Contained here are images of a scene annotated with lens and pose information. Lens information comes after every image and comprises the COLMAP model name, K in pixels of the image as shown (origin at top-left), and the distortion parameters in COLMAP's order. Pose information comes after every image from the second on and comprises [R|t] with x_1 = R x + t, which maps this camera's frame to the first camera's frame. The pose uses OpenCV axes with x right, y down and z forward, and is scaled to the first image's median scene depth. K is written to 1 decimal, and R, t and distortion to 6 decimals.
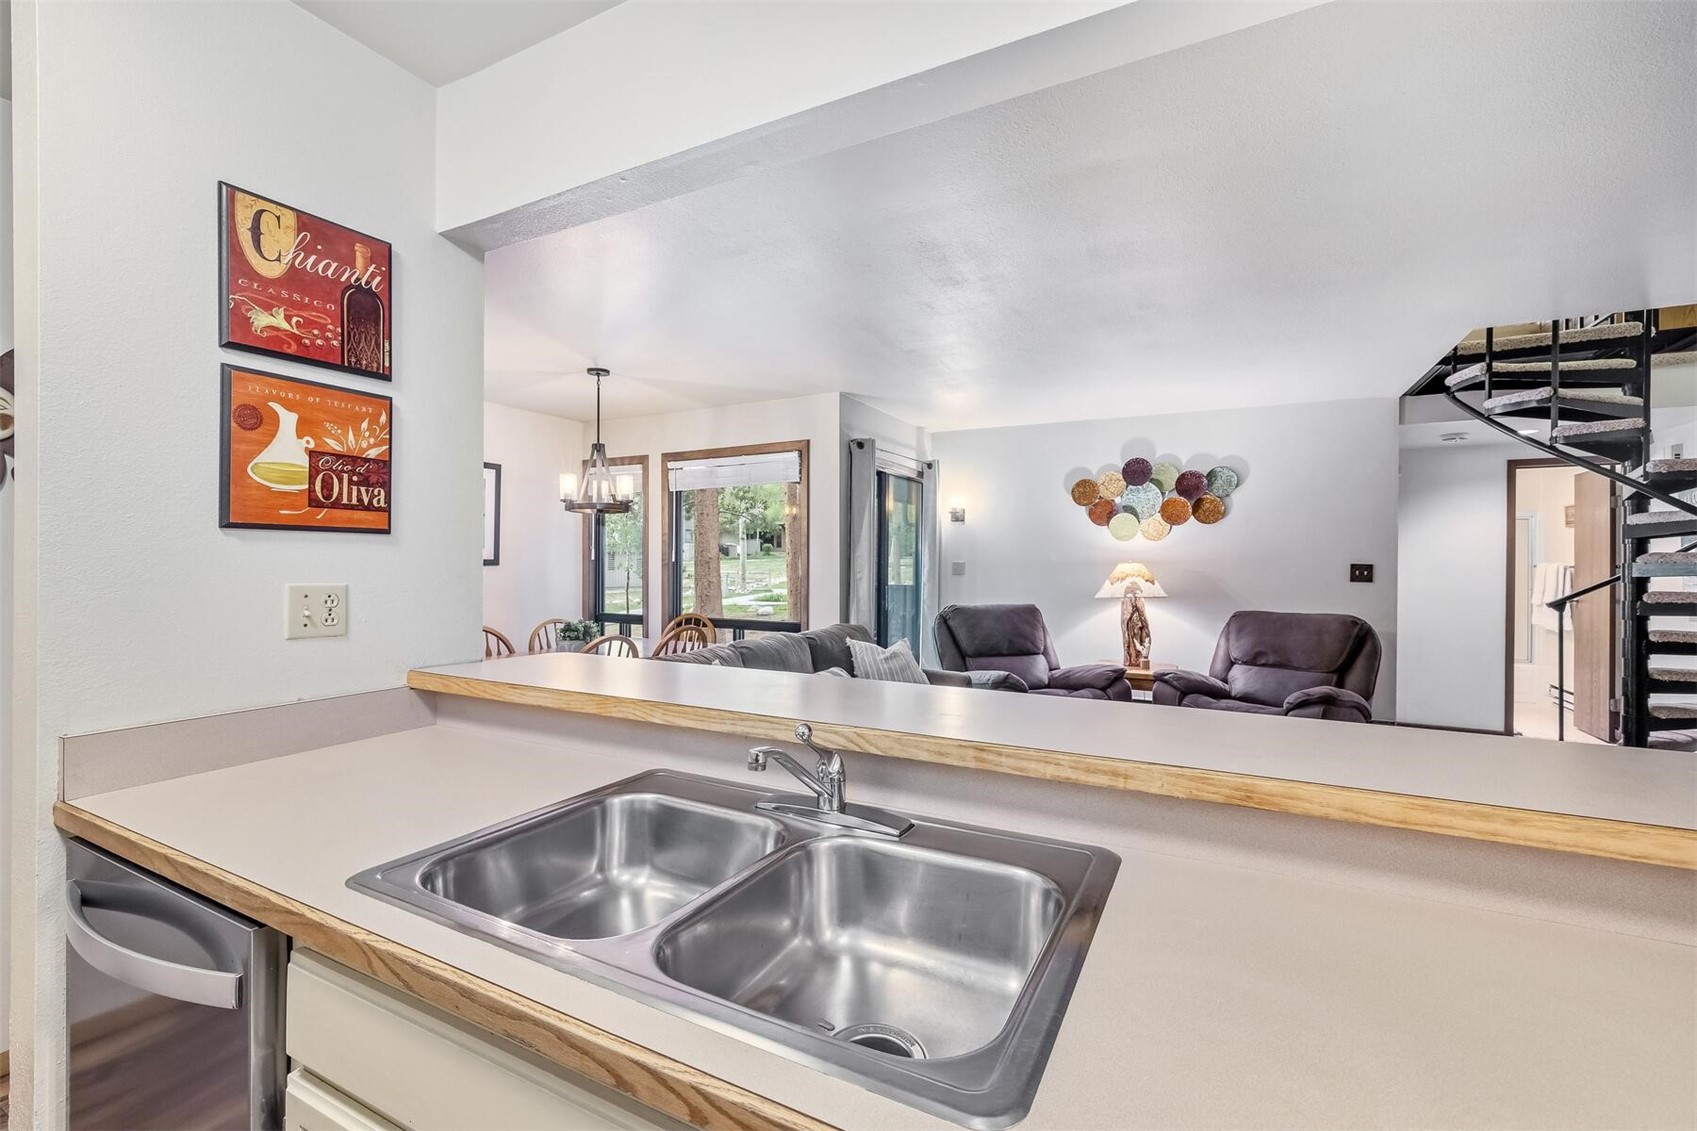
lens RADIAL K [[718.2, 0, 847.1], [0, 718.2, 560.8], [0, 0, 1]] dist [0.000438, -0.000451]
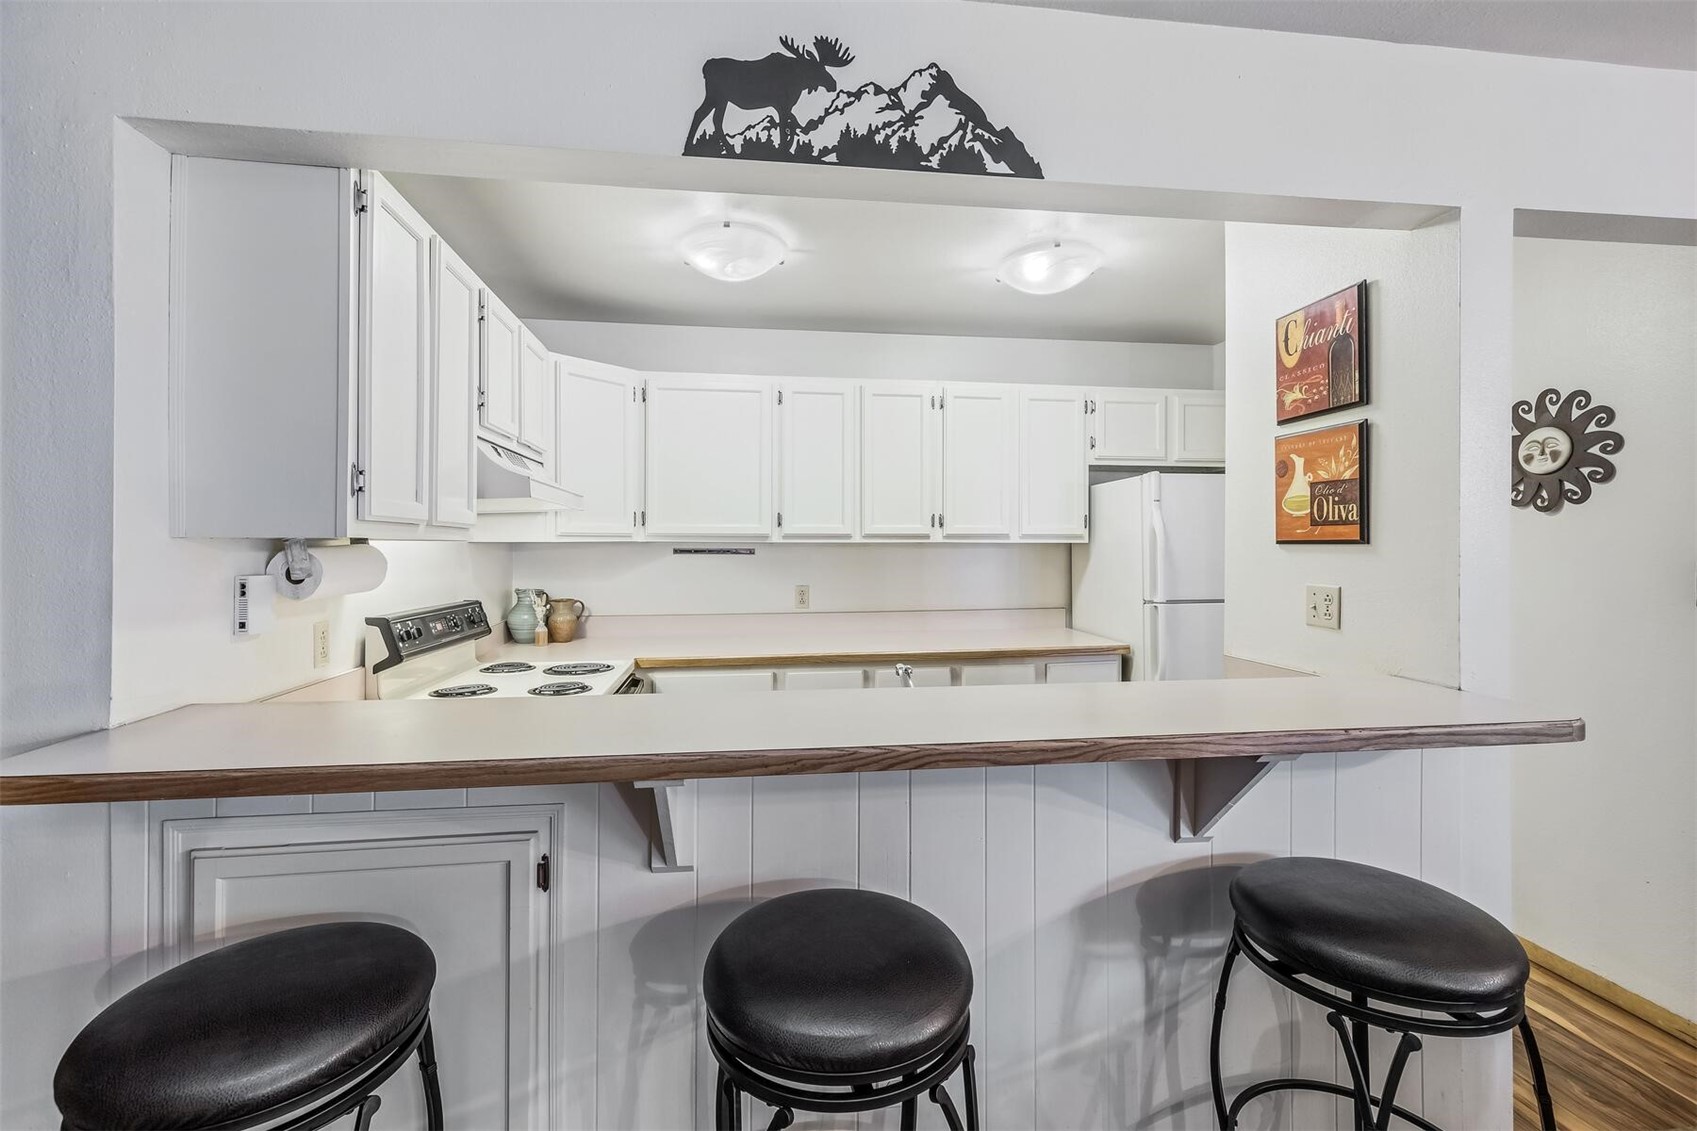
lens RADIAL K [[730.5, 0, 836.7], [0, 730.5, 545.4], [0, 0, 1]] dist [-0.000460, 0.000526]
pose [[-0.817244, -0.006749, -0.576252, 0.703202], [-0.004225, 0.999975, -0.005720, -0.026732], [0.576276, -0.002239, -0.817252, 1.530706]]
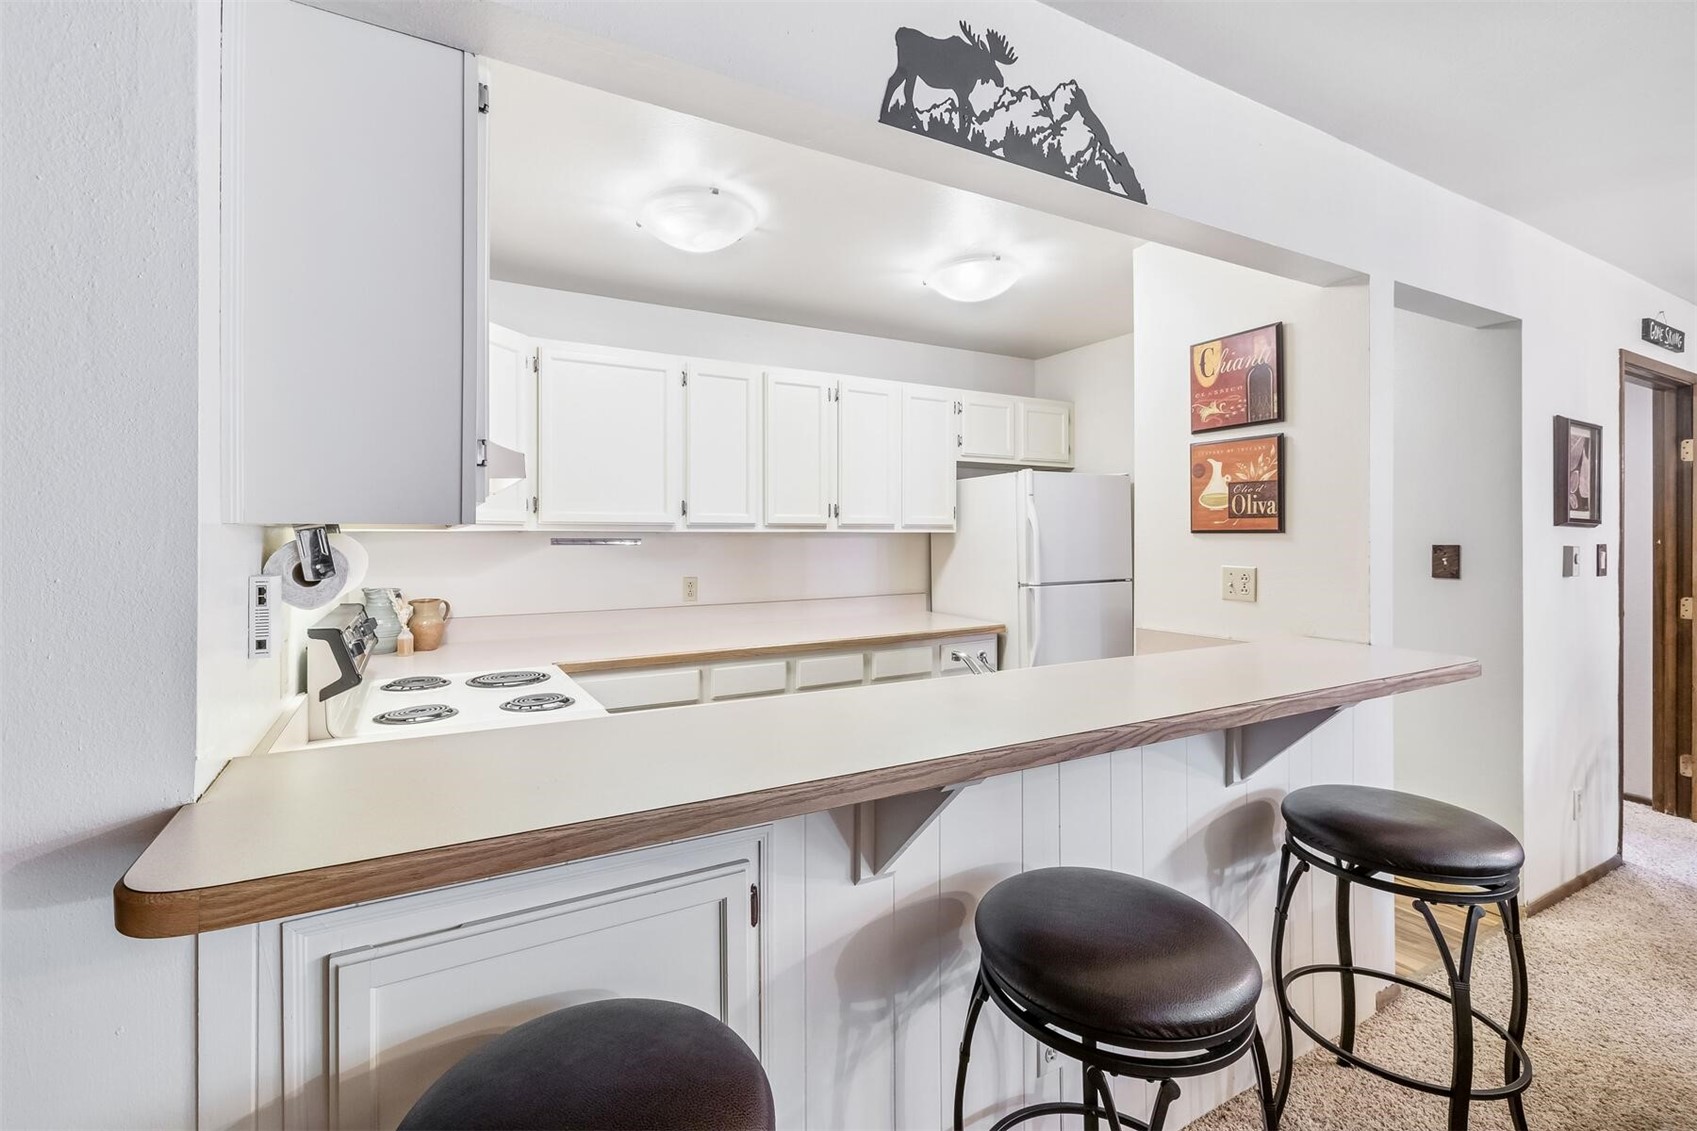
lens RADIAL K [[730.5, 0, 810.1], [0, 730.5, 535.6], [0, 0, 1]] dist [-0.000460, 0.000526]
pose [[-0.566106, -0.005792, -0.824312, 1.081606], [-0.000629, 0.999978, -0.006595, -0.023847], [0.824332, -0.003215, -0.566097, 1.107429]]
